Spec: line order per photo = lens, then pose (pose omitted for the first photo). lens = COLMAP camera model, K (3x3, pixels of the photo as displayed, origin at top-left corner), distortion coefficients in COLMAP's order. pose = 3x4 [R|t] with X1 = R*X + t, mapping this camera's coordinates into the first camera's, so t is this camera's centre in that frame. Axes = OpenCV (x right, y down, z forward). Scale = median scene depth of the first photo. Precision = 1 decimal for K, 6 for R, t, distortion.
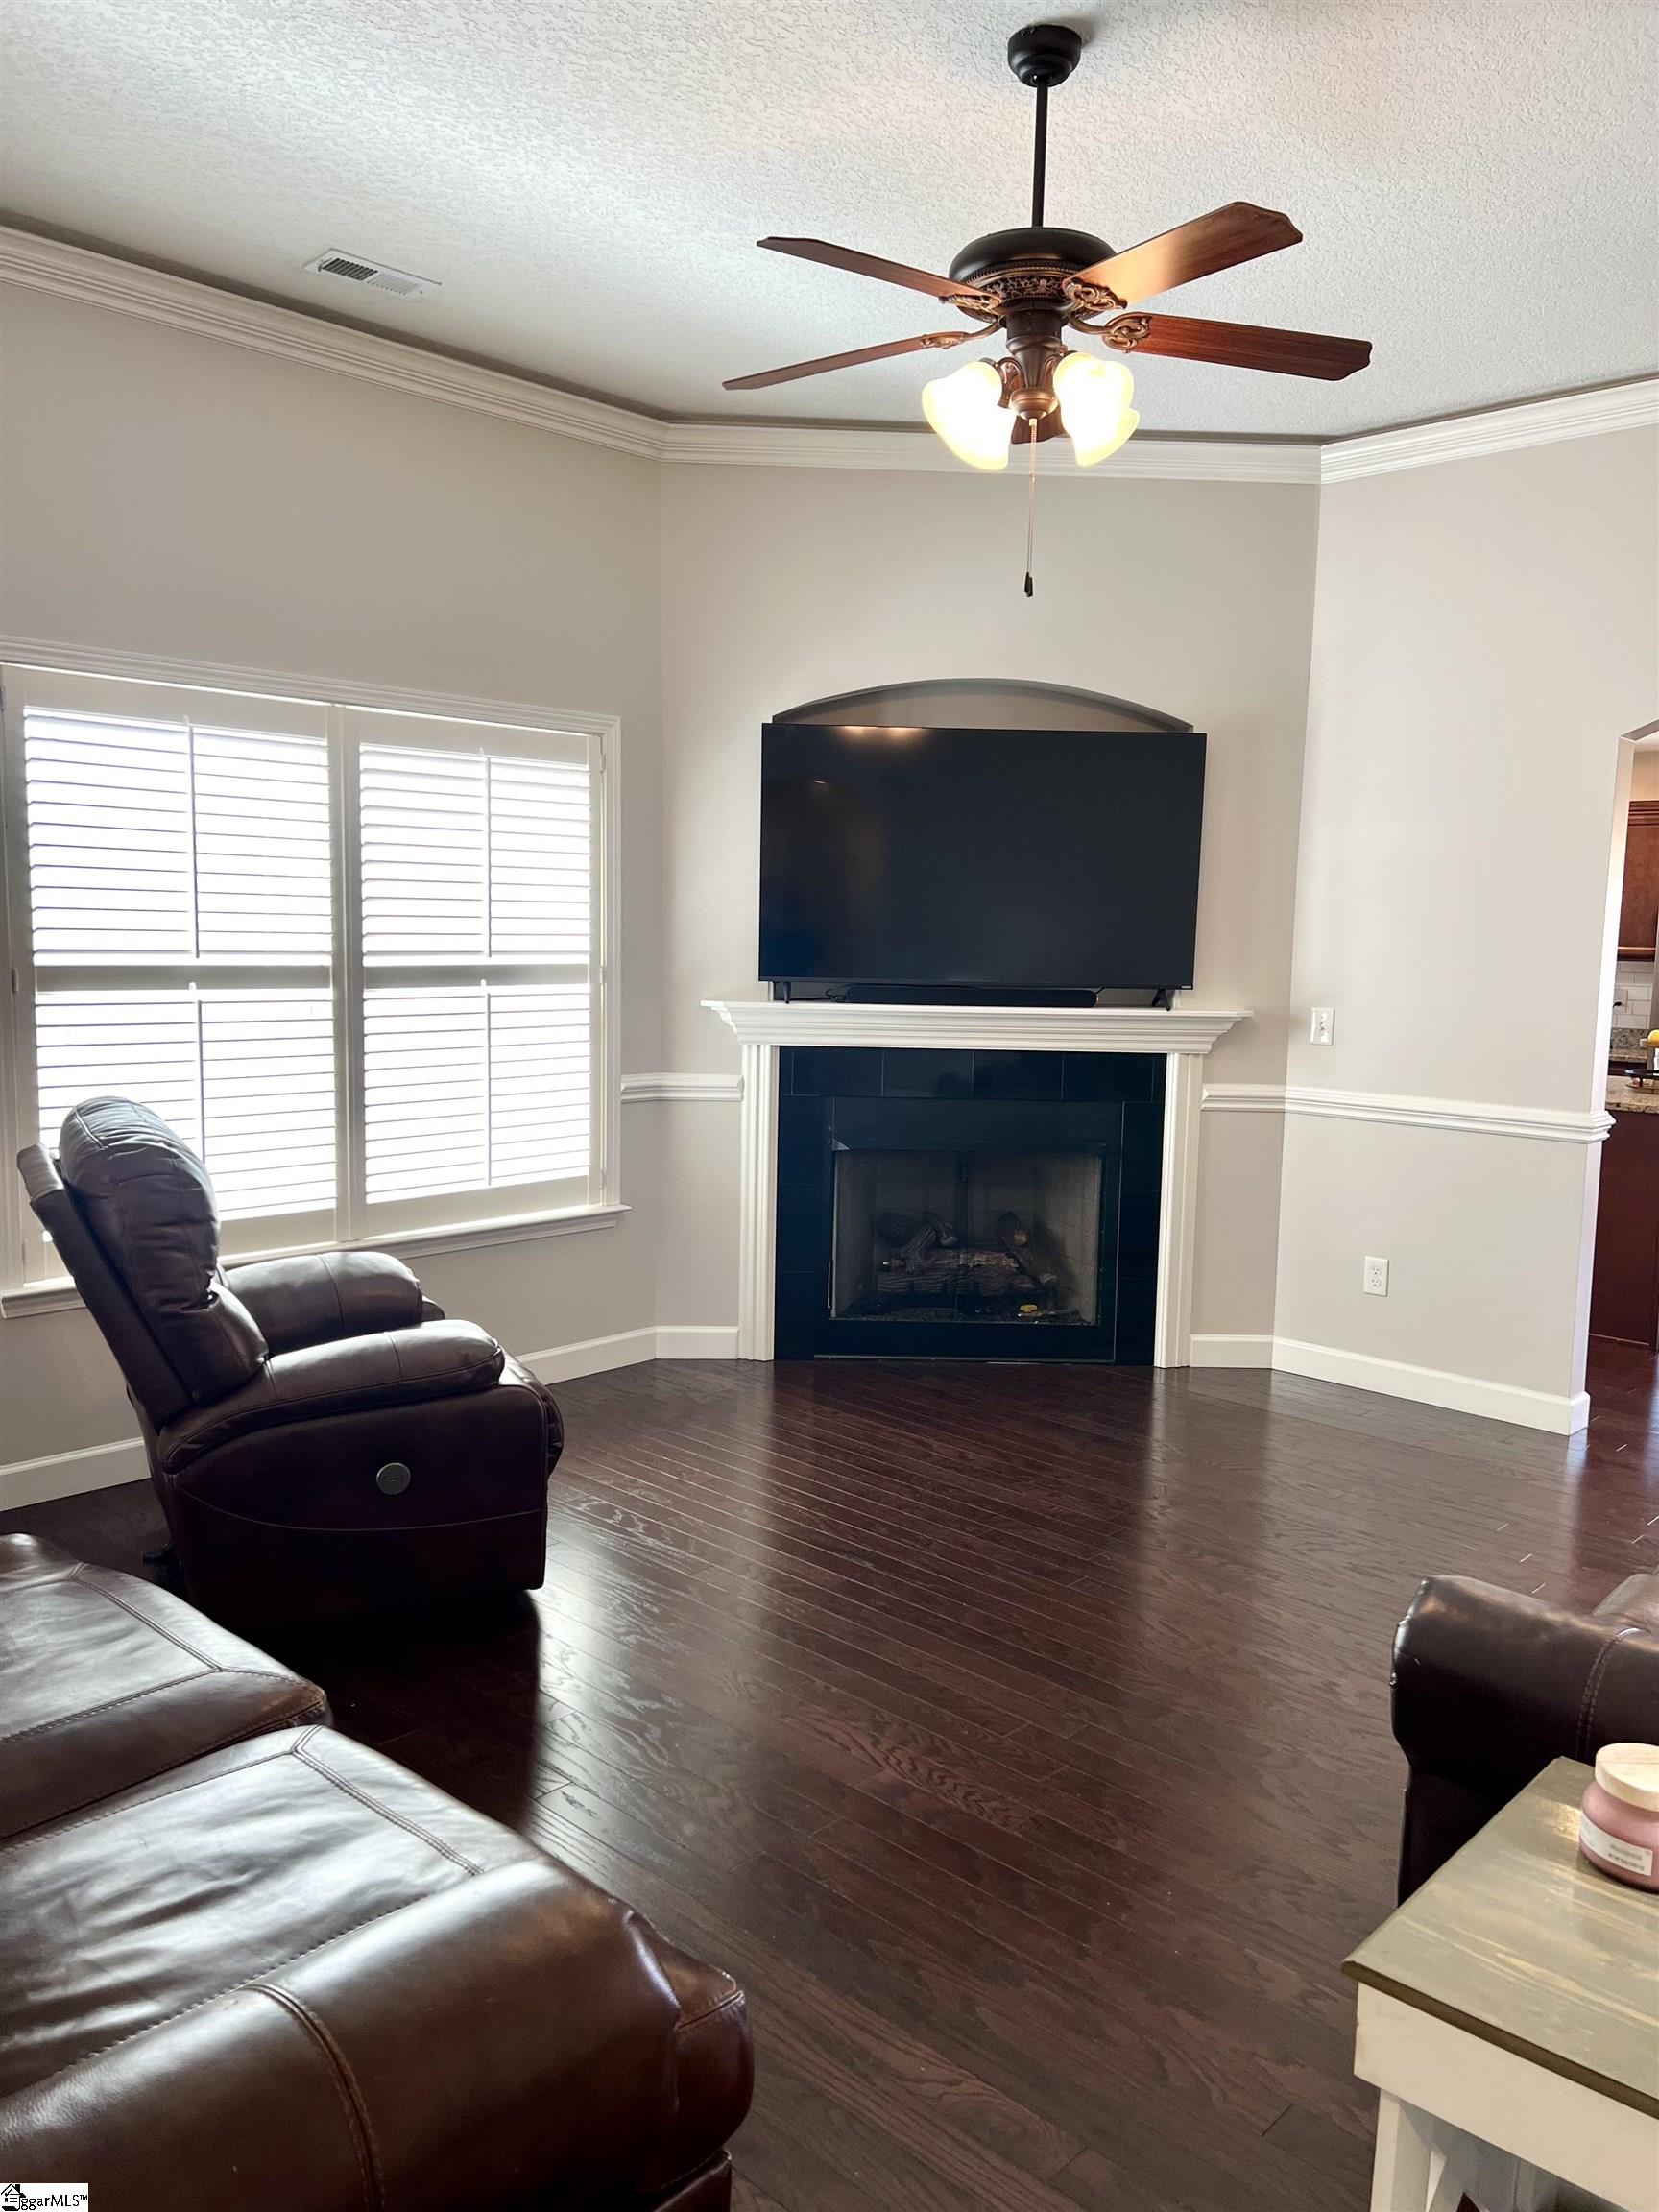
lens RADIAL K [[1656.8, 0, 840.7], [0, 1656.8, 1112.1], [0, 0, 1]] dist [0.050896, -0.056903]
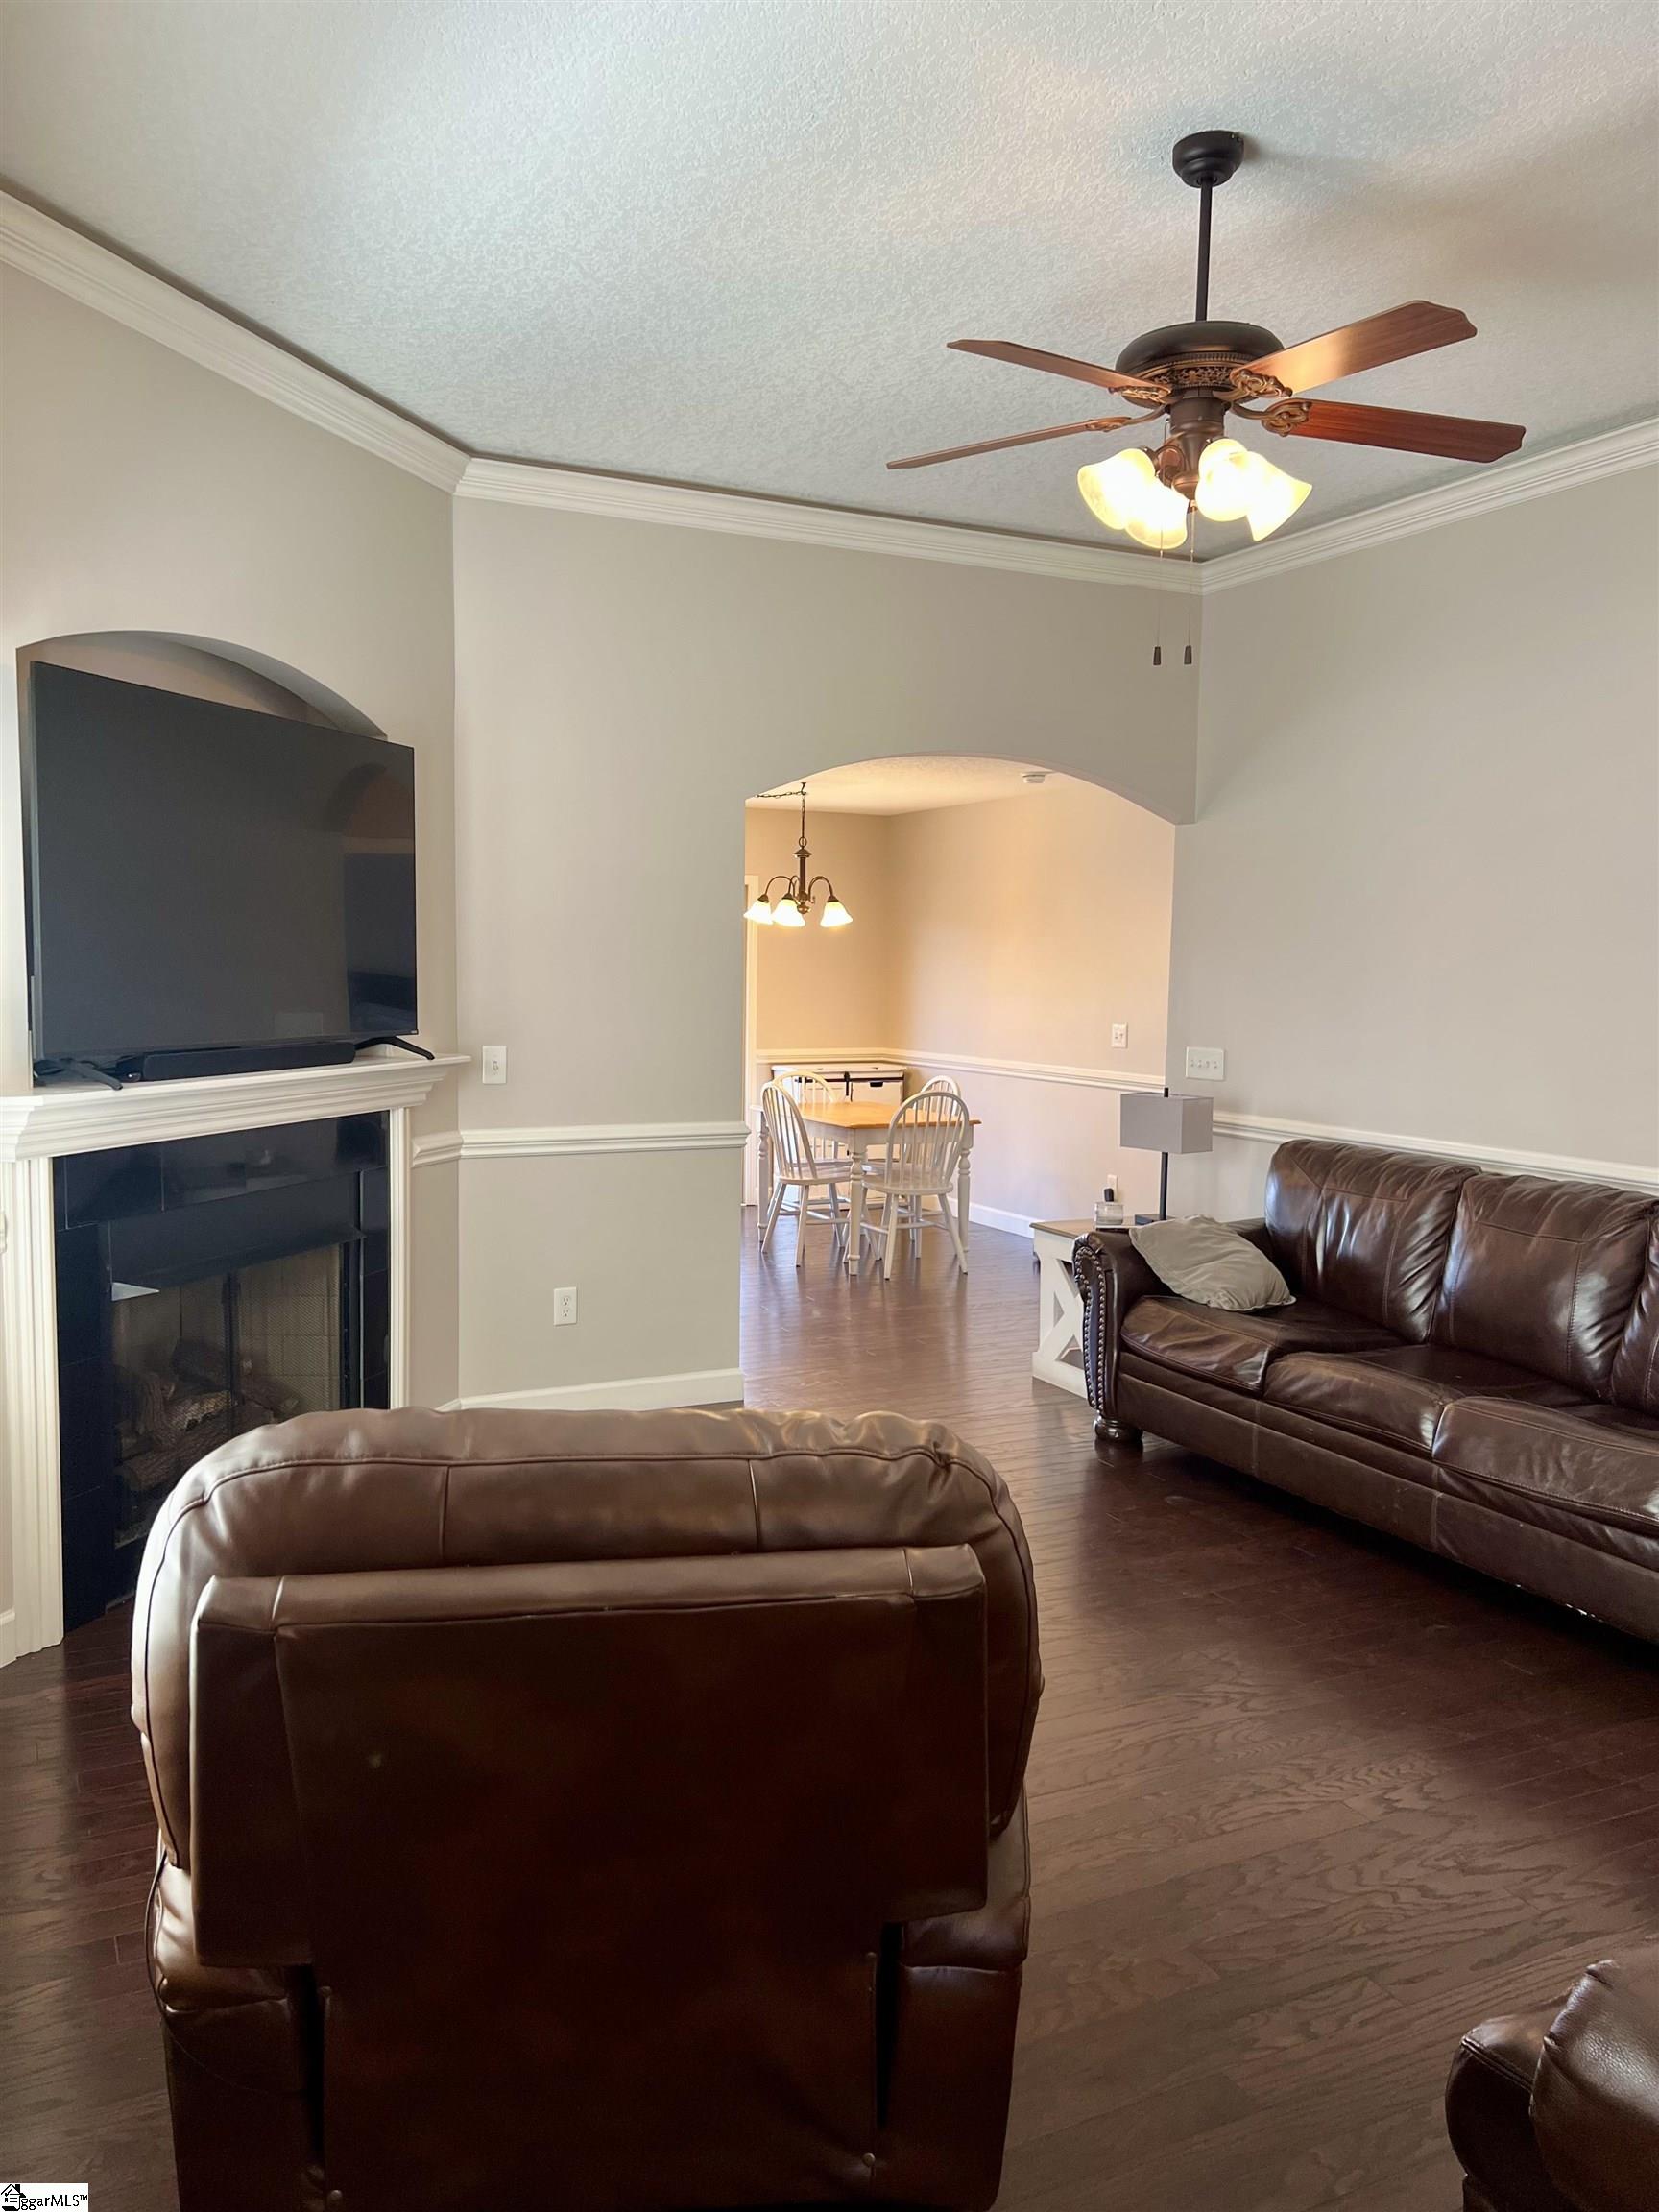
lens RADIAL K [[1656.8, 0, 840.7], [0, 1656.8, 1112.1], [0, 0, 1]] dist [0.050896, -0.056903]
pose [[0.338561, -0.099011, 0.935721, -0.541561], [0.105239, 0.992193, 0.066909, -0.067230], [-0.935041, 0.075822, 0.346338, 0.481228]]
